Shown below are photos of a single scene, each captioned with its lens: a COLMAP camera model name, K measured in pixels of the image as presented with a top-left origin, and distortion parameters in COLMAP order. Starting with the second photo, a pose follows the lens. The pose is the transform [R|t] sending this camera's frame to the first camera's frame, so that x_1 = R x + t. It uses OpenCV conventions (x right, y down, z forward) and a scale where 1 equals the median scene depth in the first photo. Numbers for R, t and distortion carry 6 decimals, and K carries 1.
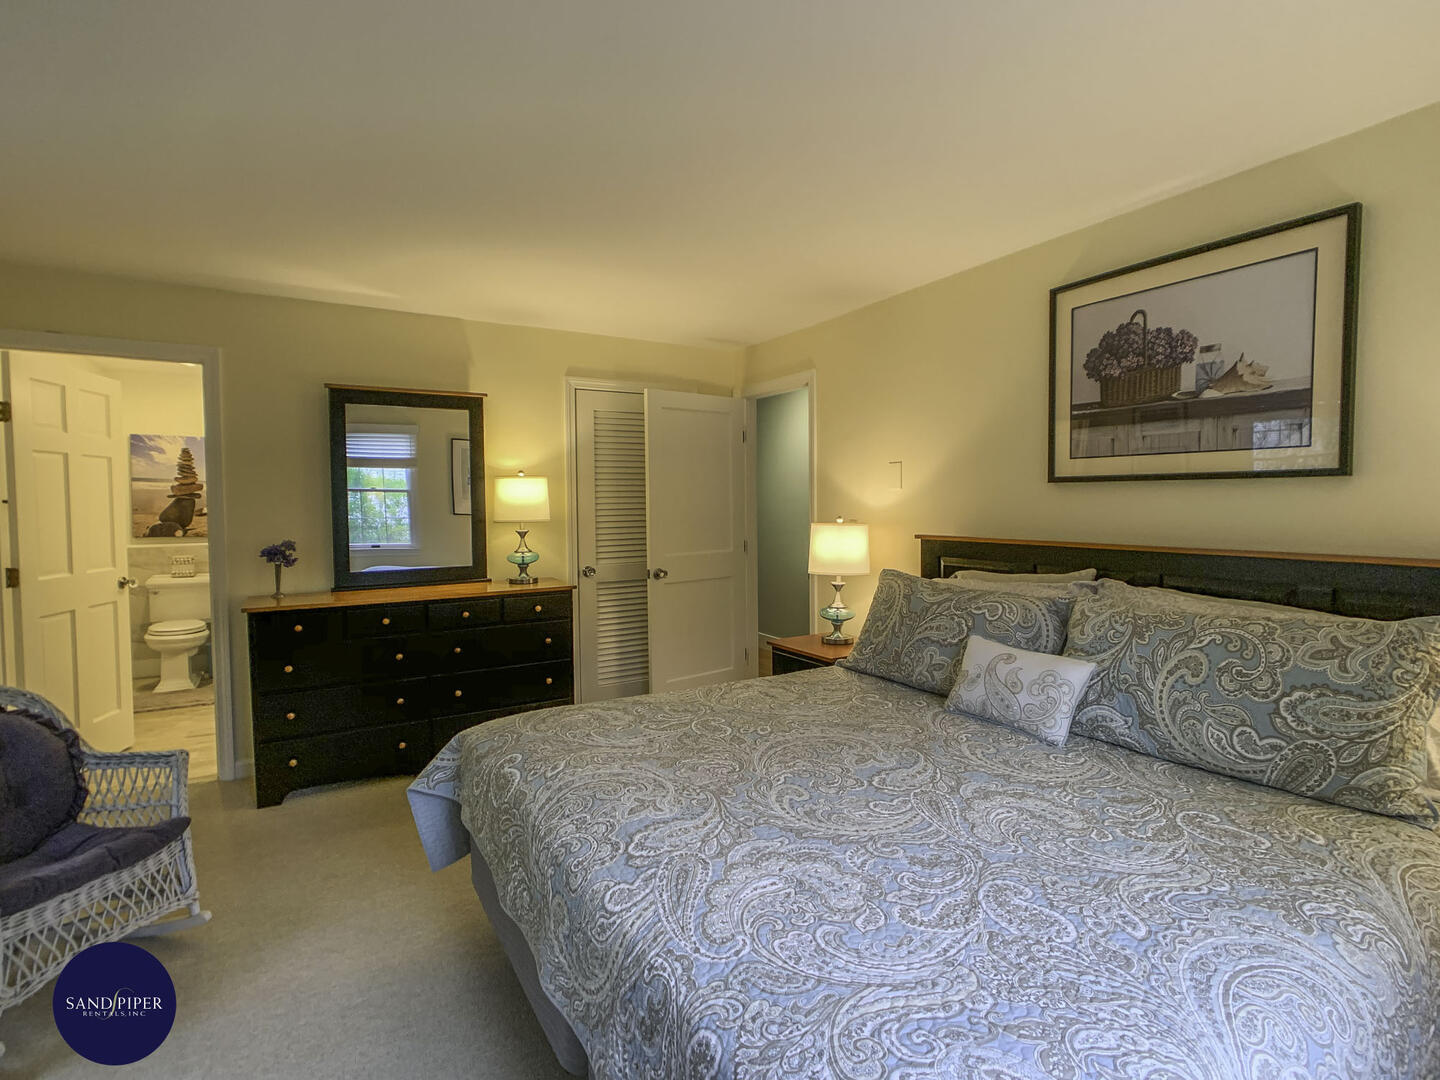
lens RADIAL K [[737.8, 0, 713.0], [0, 737.8, 534.8], [0, 0, 1]] dist [-0.015713, 0.004384]
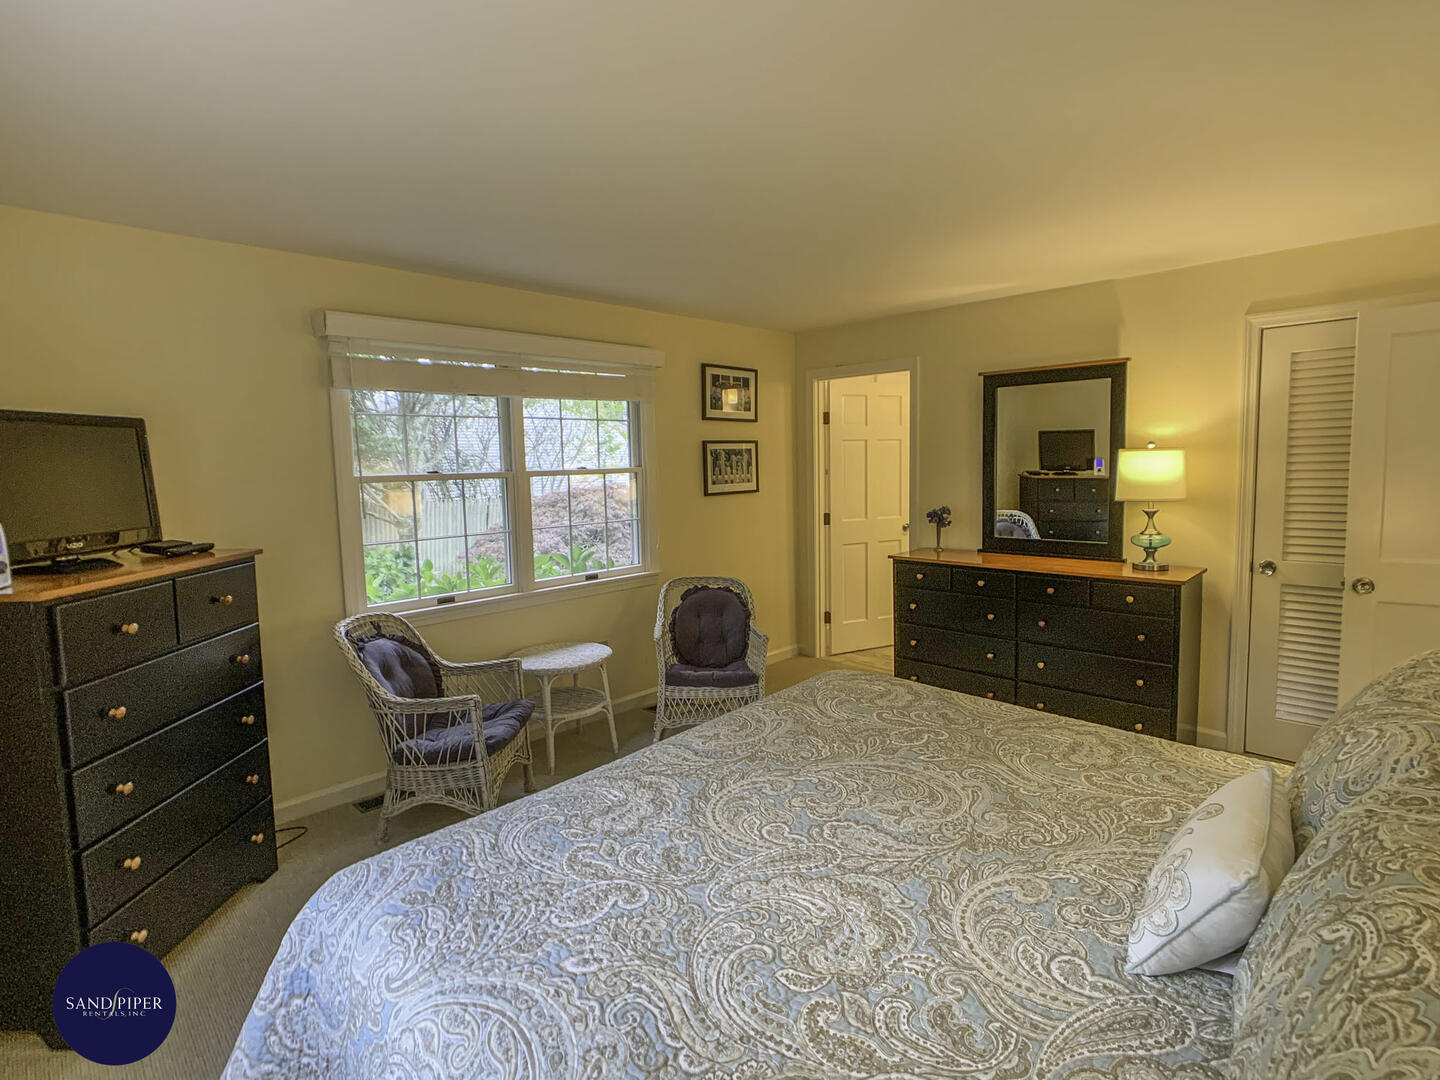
lens RADIAL K [[737.8, 0, 711.9], [0, 737.8, 538.8], [0, 0, 1]] dist [-0.015713, 0.004384]
pose [[0.236340, 0.106448, -0.965822, 0.510524], [-0.021116, 0.994309, 0.104420, -0.056864], [0.971441, -0.004284, 0.237243, 0.307538]]
